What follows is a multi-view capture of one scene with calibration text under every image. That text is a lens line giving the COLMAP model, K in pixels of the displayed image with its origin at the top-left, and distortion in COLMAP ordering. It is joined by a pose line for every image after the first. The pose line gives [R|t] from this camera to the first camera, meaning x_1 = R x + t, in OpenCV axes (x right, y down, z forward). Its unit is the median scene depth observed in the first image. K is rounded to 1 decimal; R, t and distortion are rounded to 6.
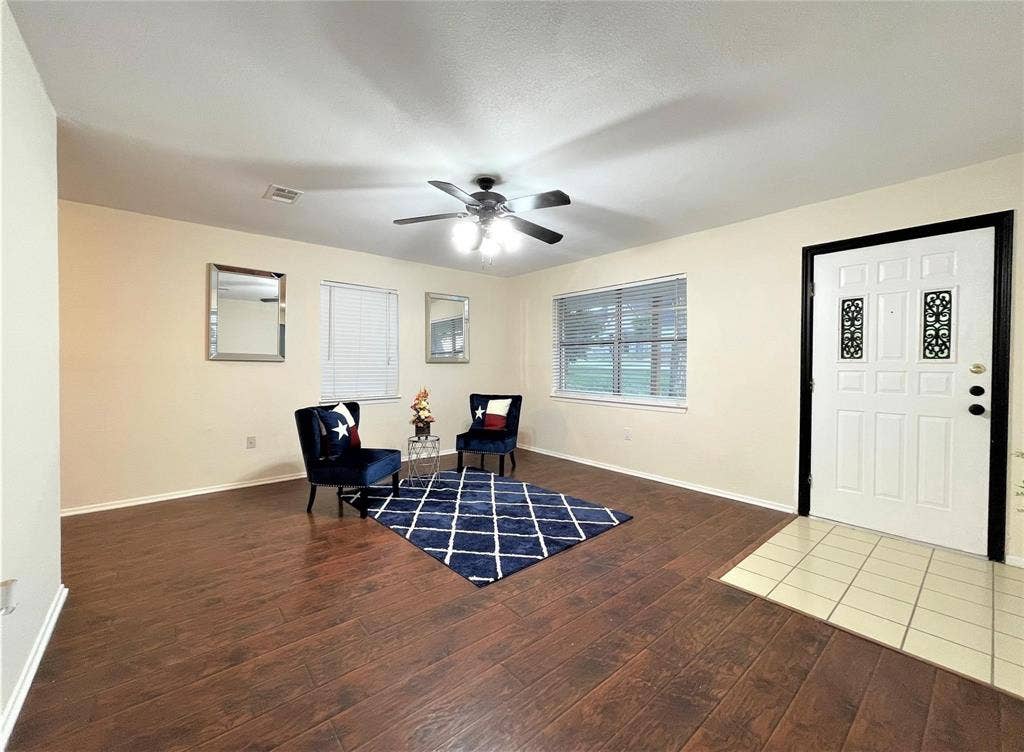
lens RADIAL K [[410.0, 0, 507.3], [0, 410.0, 370.0], [0, 0, 1]] dist [-0.000826, 0.000147]
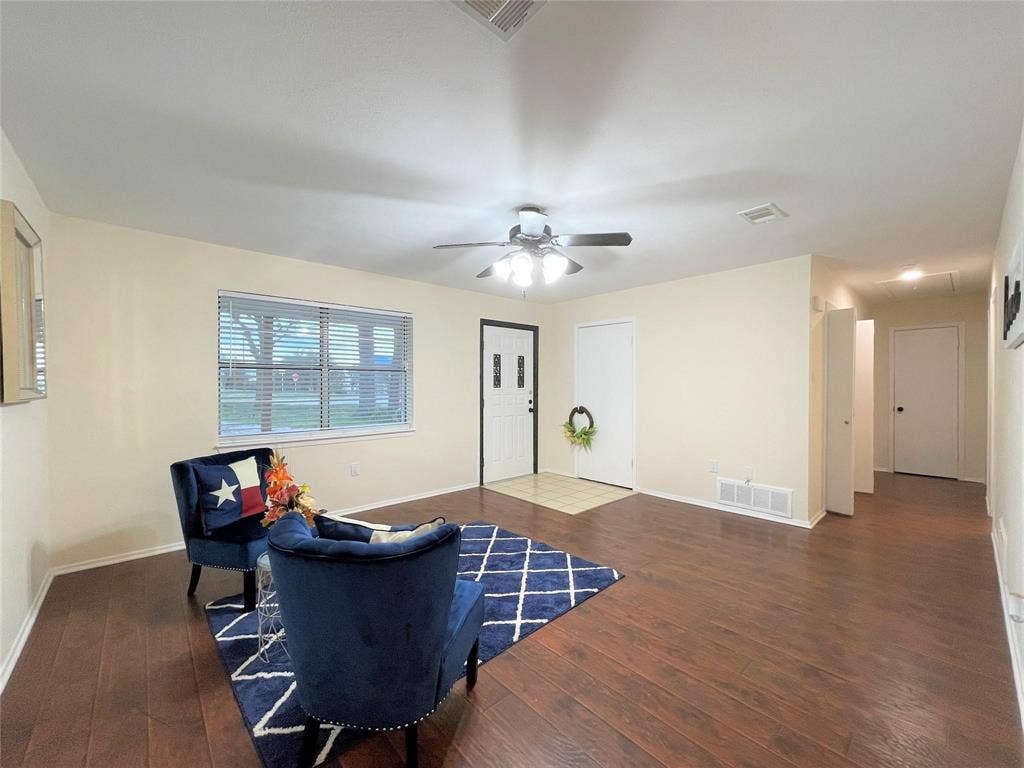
lens RADIAL K [[412.7, 0, 508.6], [0, 412.7, 386.5], [0, 0, 1]] dist [0.002780, -0.000354]
pose [[-0.033276, -0.008069, 0.999414, -0.963177], [0.018291, 0.999795, 0.008681, -0.047806], [-0.999279, 0.018570, -0.033122, 1.018321]]
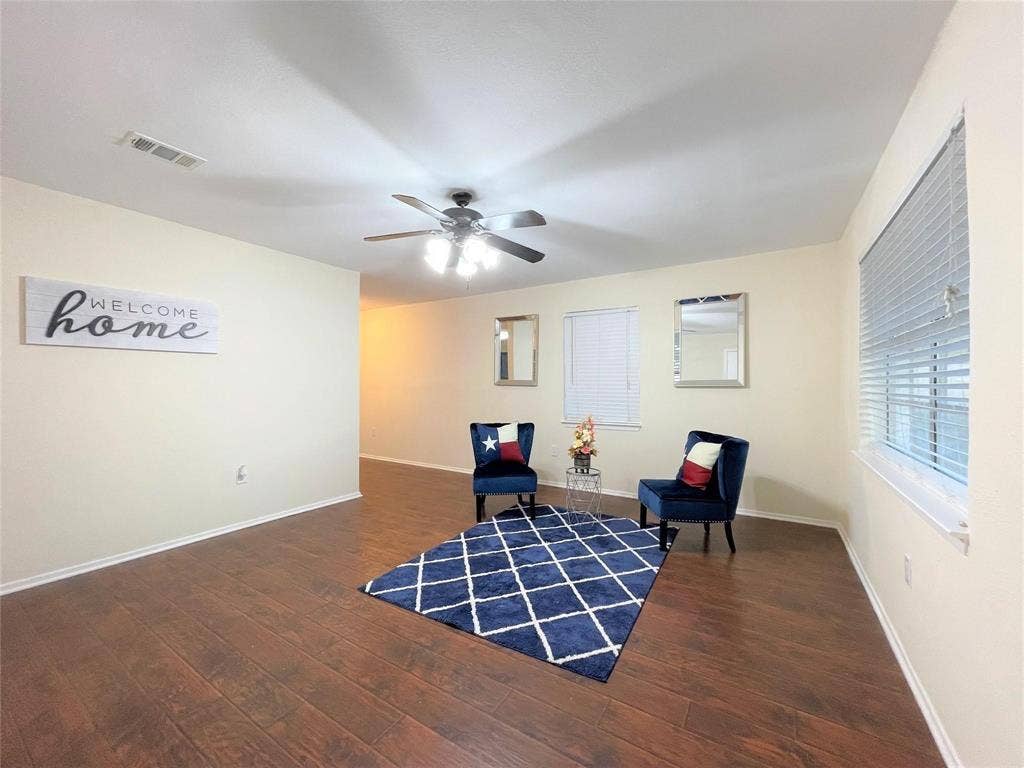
lens RADIAL K [[412.7, 0, 509.8], [0, 412.7, 380.3], [0, 0, 1]] dist [0.002780, -0.000354]
pose [[0.301960, -0.013011, -0.953232, 0.836576], [-0.016688, 0.999681, -0.018932, -0.017534], [0.953174, 0.021624, 0.301647, 0.766588]]
